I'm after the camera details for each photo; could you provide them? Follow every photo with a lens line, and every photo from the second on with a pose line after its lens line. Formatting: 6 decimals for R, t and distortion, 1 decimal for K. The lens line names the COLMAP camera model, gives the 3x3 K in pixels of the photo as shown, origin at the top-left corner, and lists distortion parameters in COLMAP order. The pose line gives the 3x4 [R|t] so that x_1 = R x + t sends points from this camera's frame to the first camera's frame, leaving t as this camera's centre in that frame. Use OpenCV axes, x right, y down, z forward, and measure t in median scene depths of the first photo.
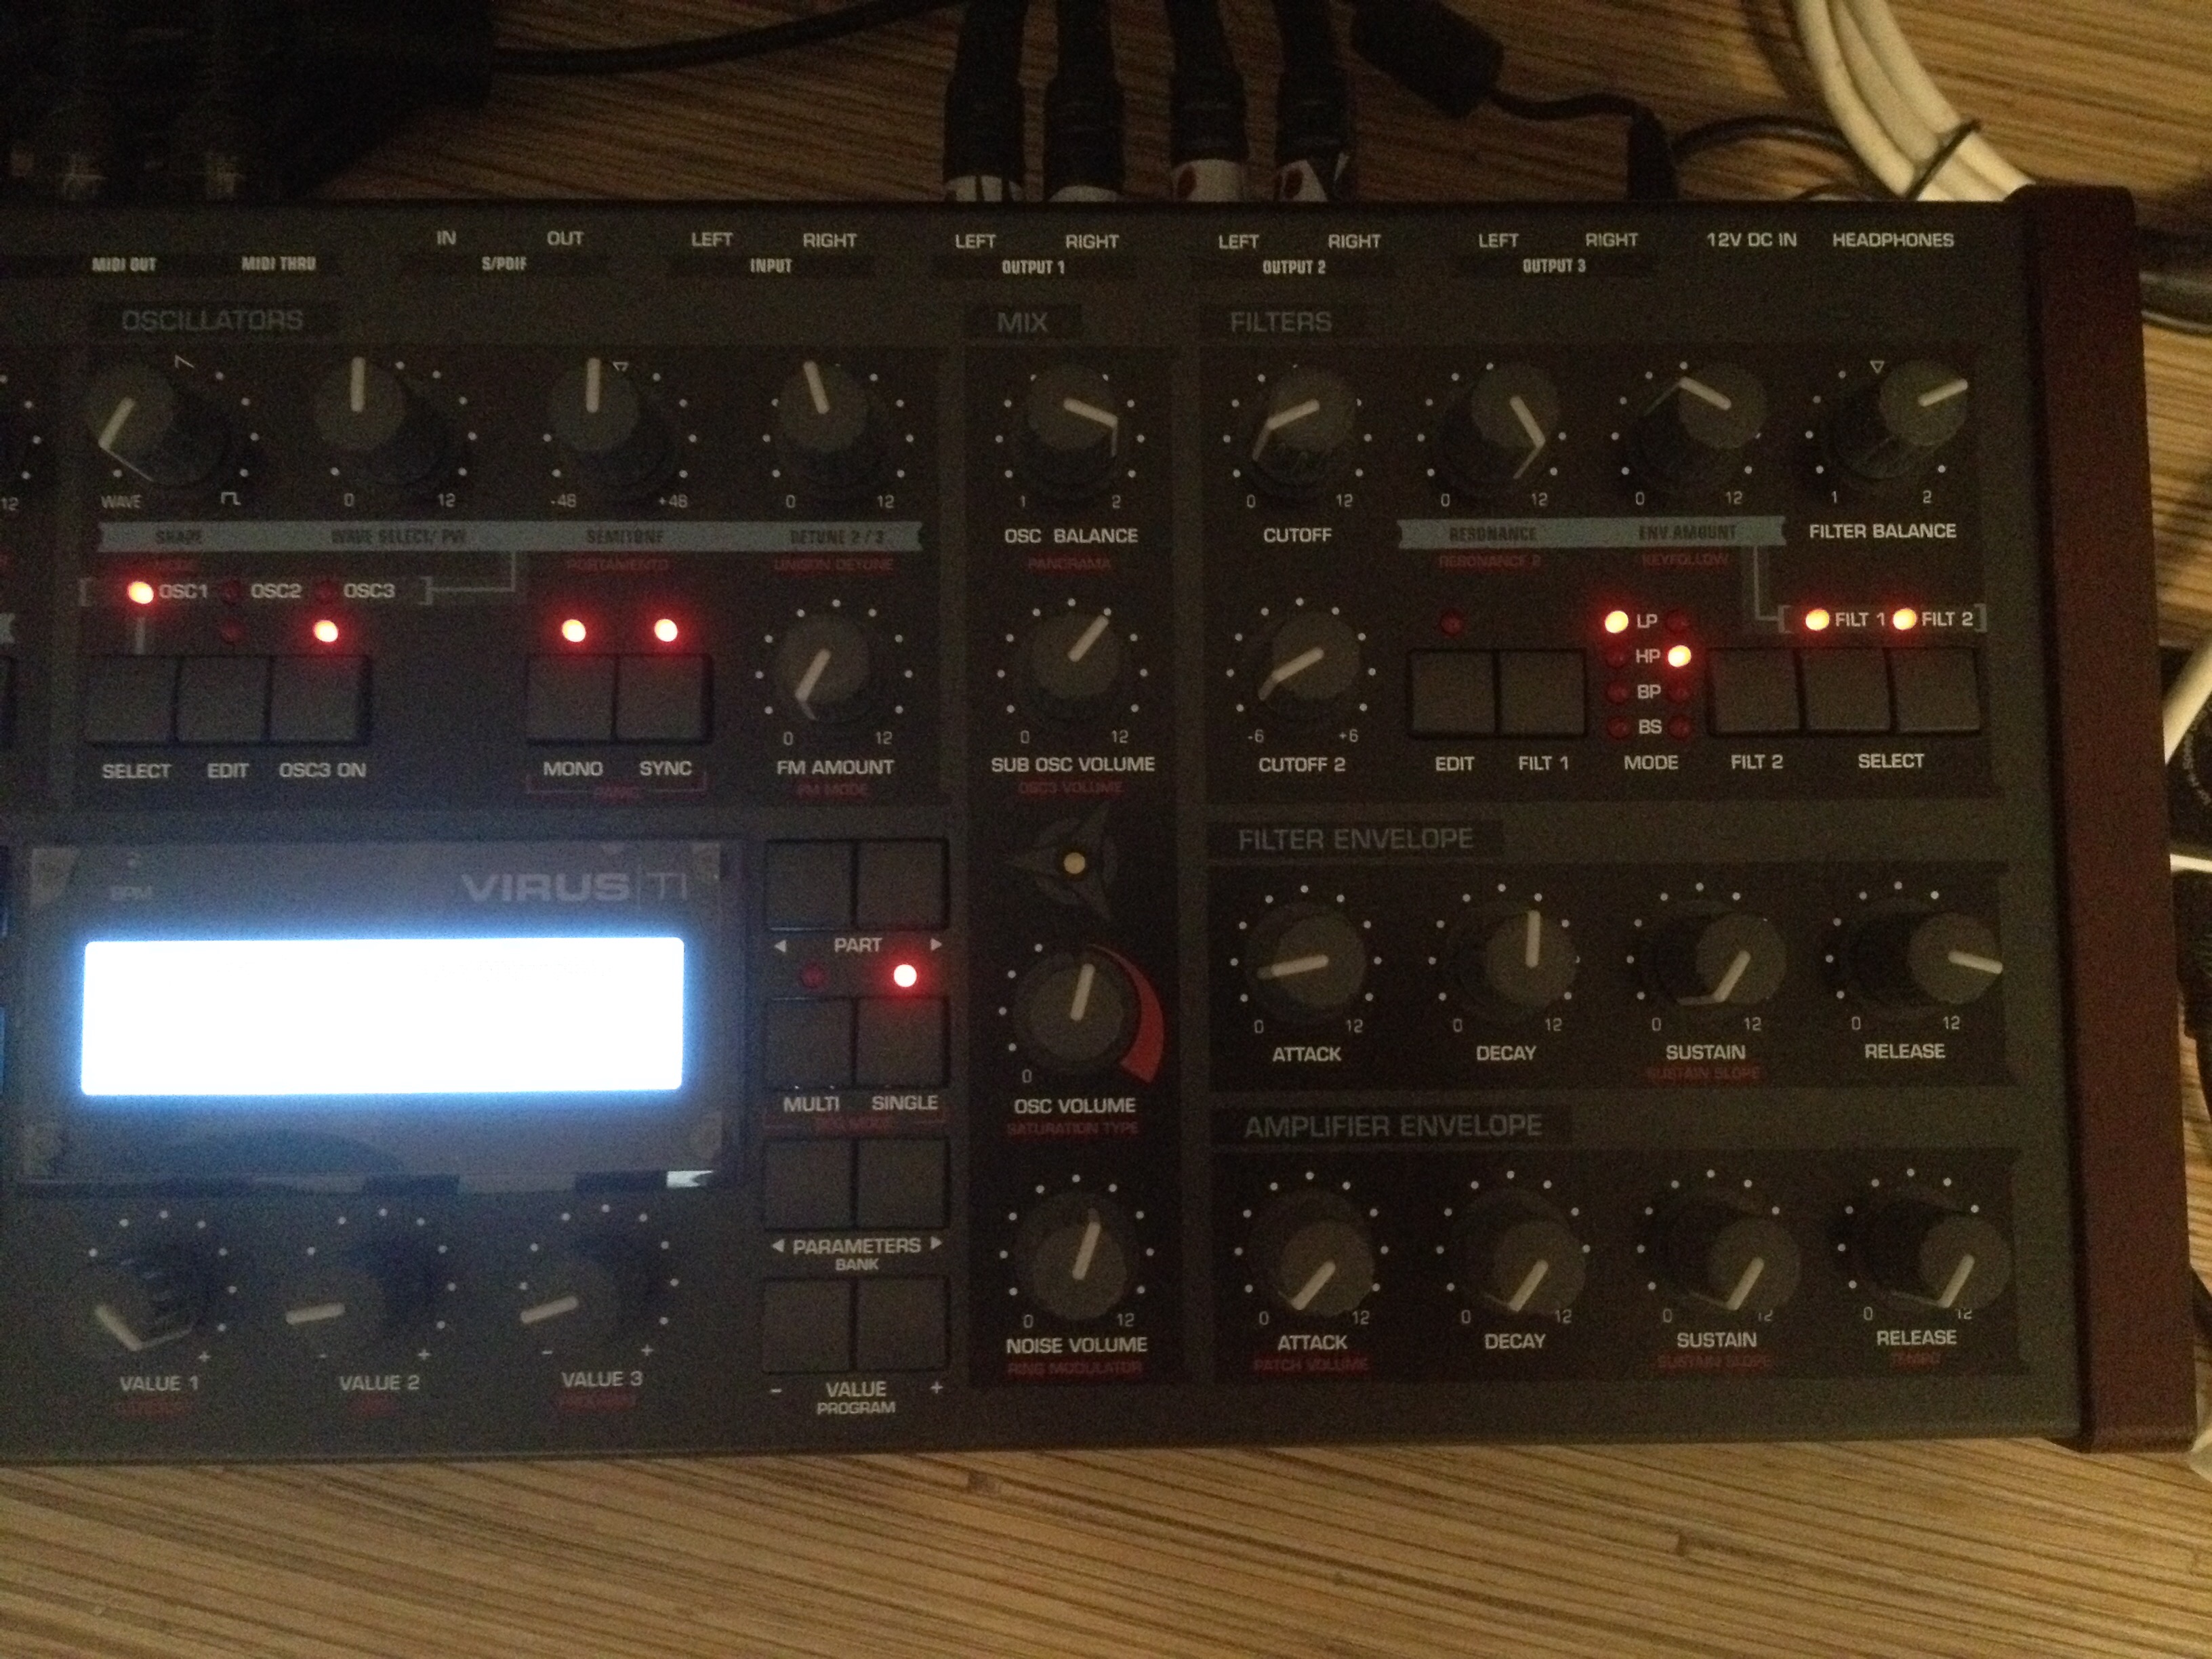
lens RADIAL K [[2065.7, 0, 1106.0], [0, 2065.7, 829.5], [0, 0, 1]] dist [0.135646, -0.289692]
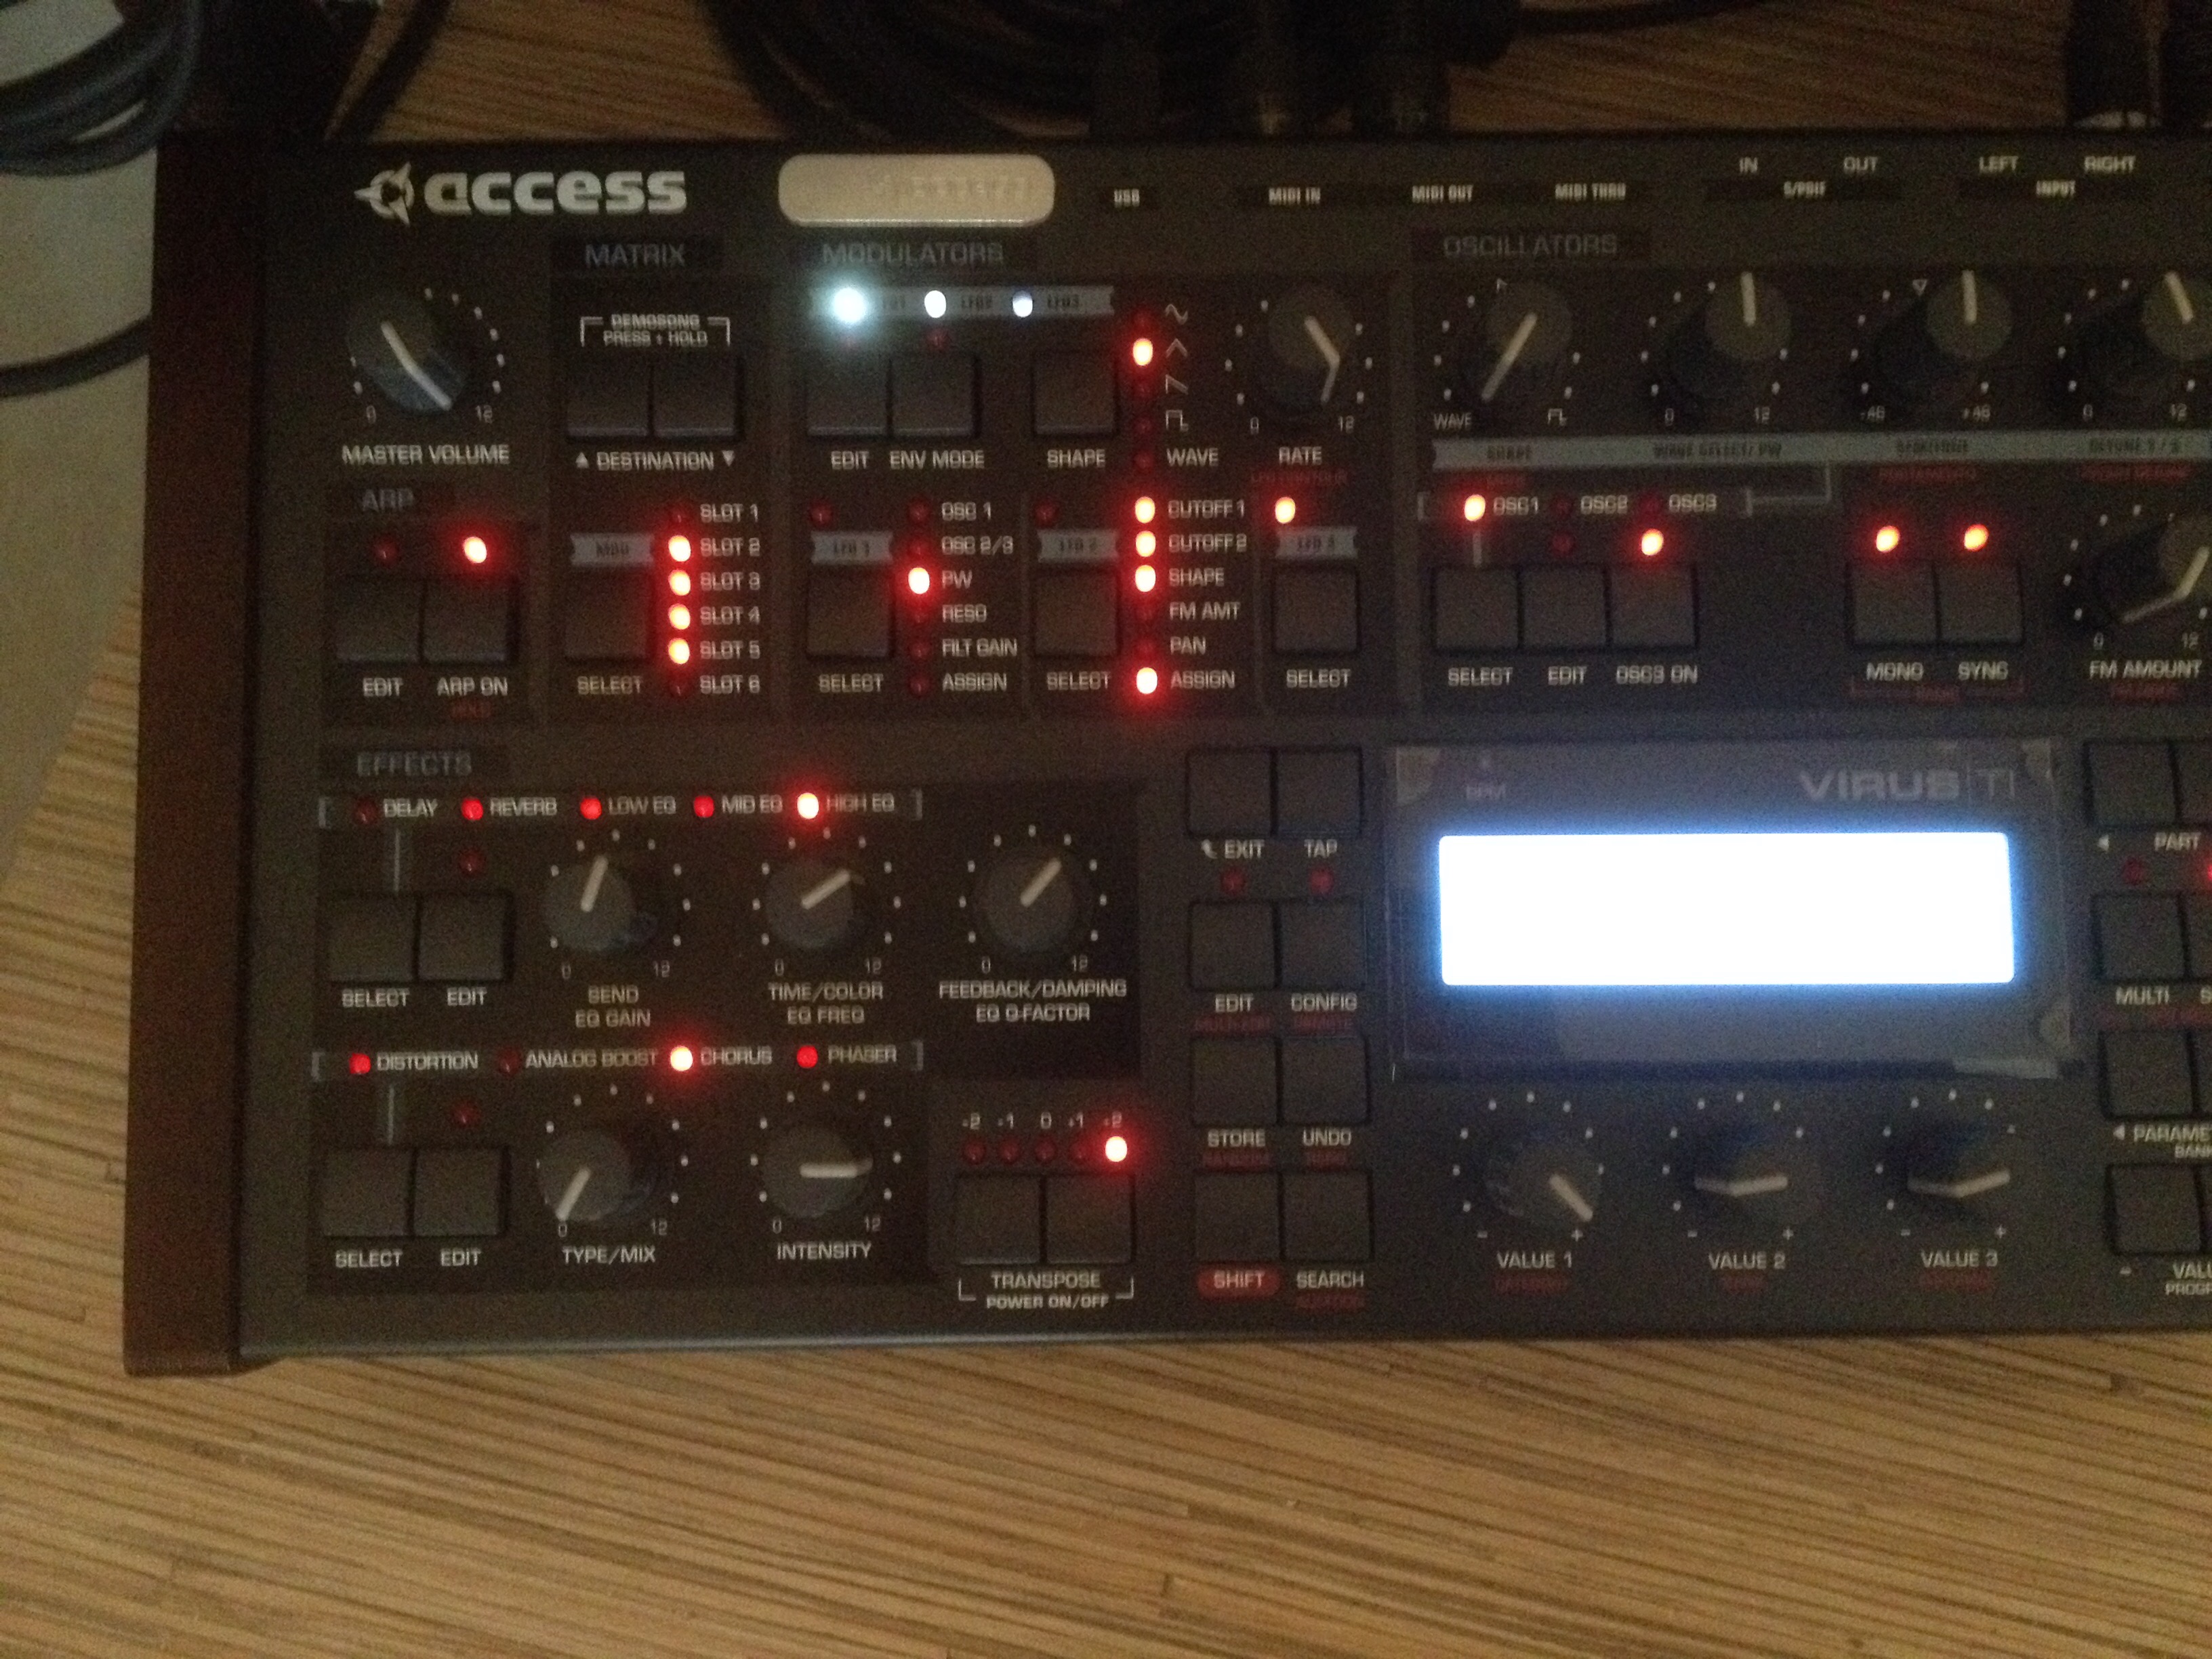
lens RADIAL K [[2065.7, 0, 1106.0], [0, 2065.7, 829.5], [0, 0, 1]] dist [0.135646, -0.289692]
pose [[0.999976, -0.002787, -0.006419, -0.635658], [0.002695, 0.999893, -0.014370, 0.062597], [0.006458, 0.014352, 0.999876, -0.038937]]
